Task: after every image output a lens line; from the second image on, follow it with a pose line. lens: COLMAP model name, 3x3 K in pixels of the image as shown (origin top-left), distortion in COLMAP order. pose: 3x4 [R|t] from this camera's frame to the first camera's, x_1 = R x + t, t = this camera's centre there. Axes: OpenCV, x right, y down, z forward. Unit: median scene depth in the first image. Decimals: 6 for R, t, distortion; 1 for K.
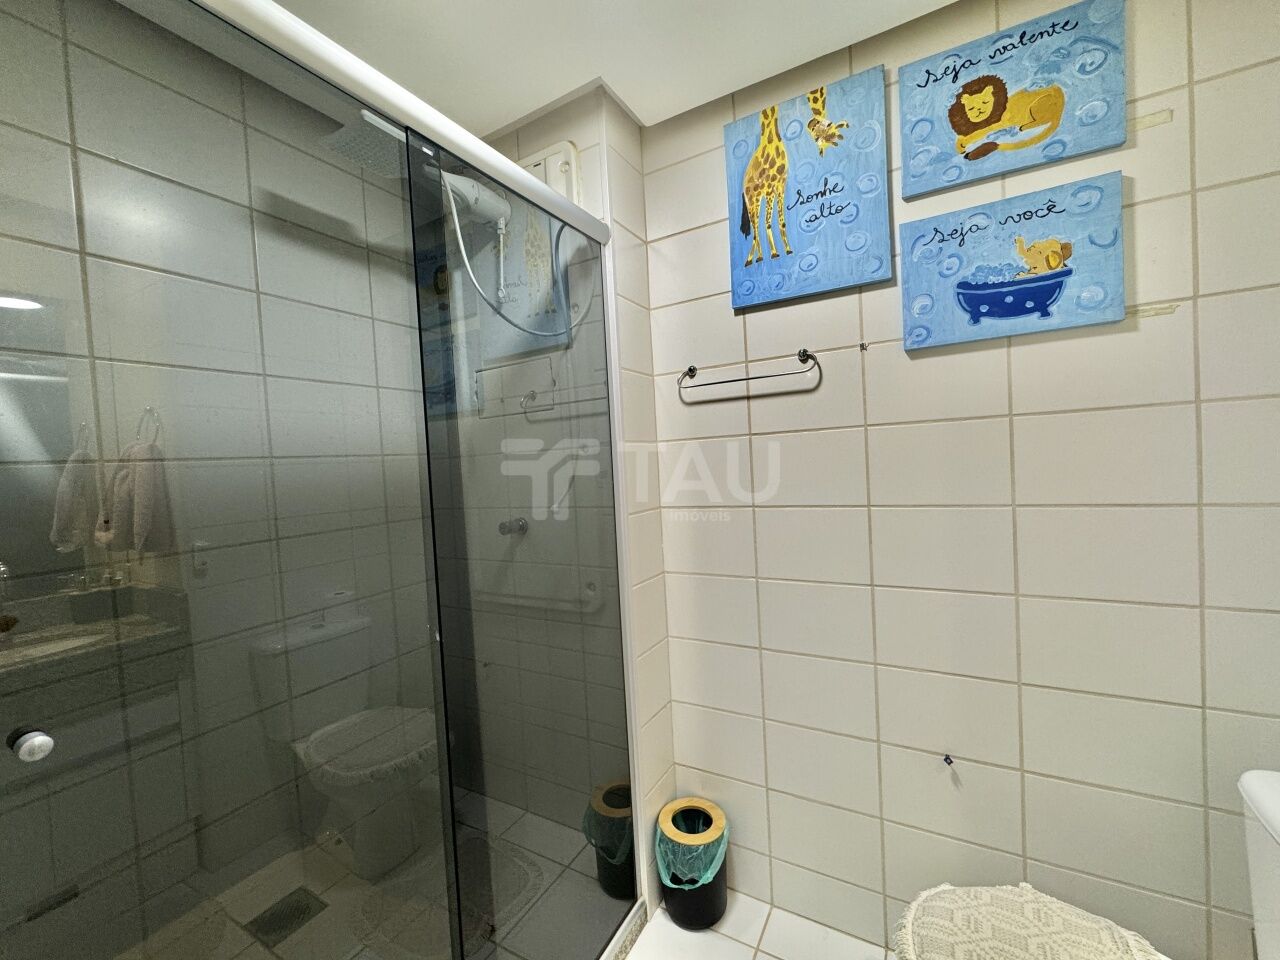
lens RADIAL K [[513.7, 0, 641.4], [0, 513.7, 478.4], [0, 0, 1]] dist [-0.002072, 0.000034]
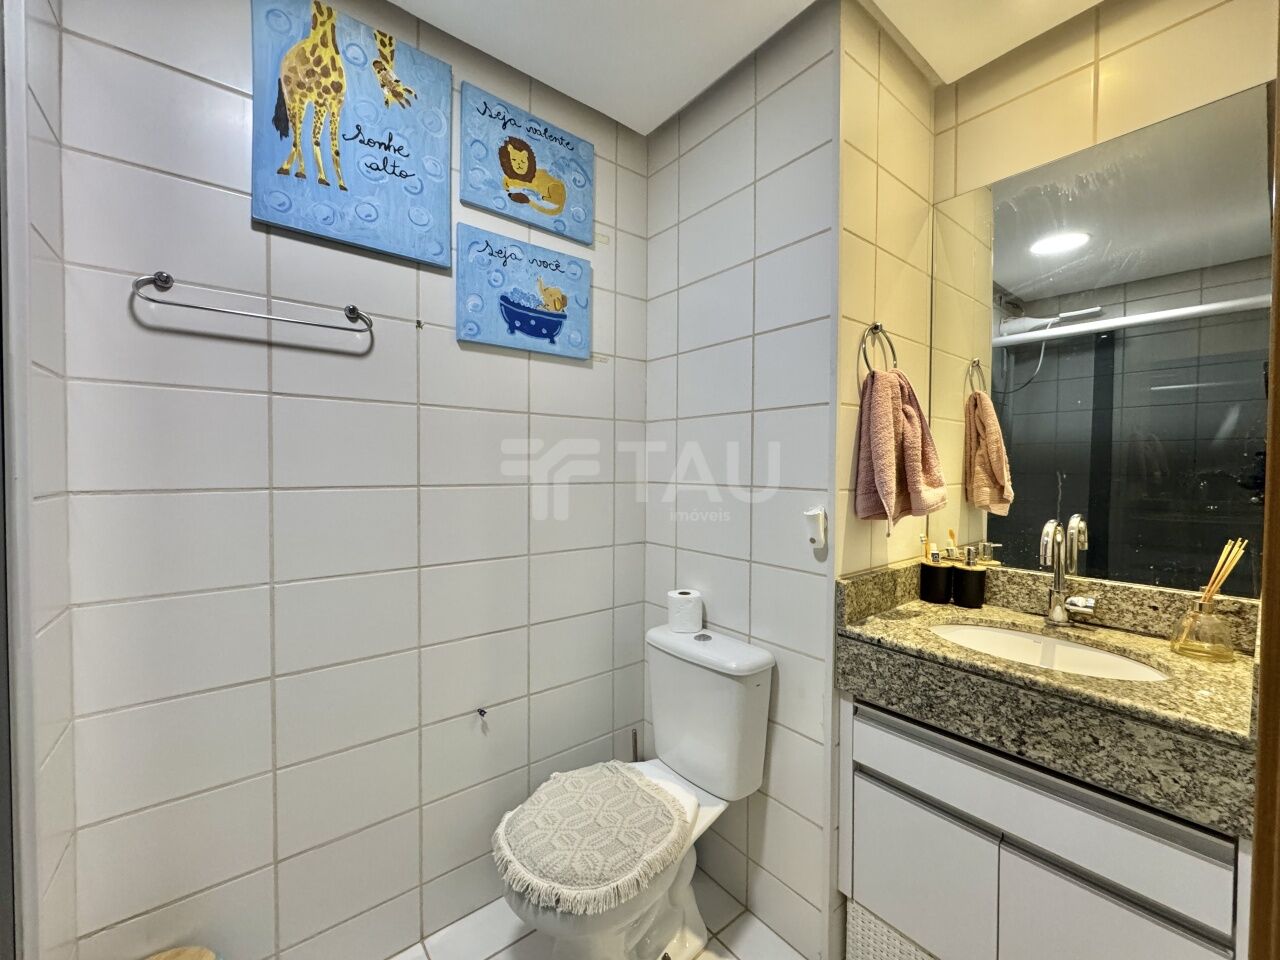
lens RADIAL K [[513.7, 0, 641.4], [0, 513.7, 478.4], [0, 0, 1]] dist [-0.002072, 0.000034]
pose [[0.374840, 0.034985, 0.926429, -0.339523], [0.003052, 0.999236, -0.038969, 0.086991], [-0.927084, 0.017434, 0.374447, 0.260274]]
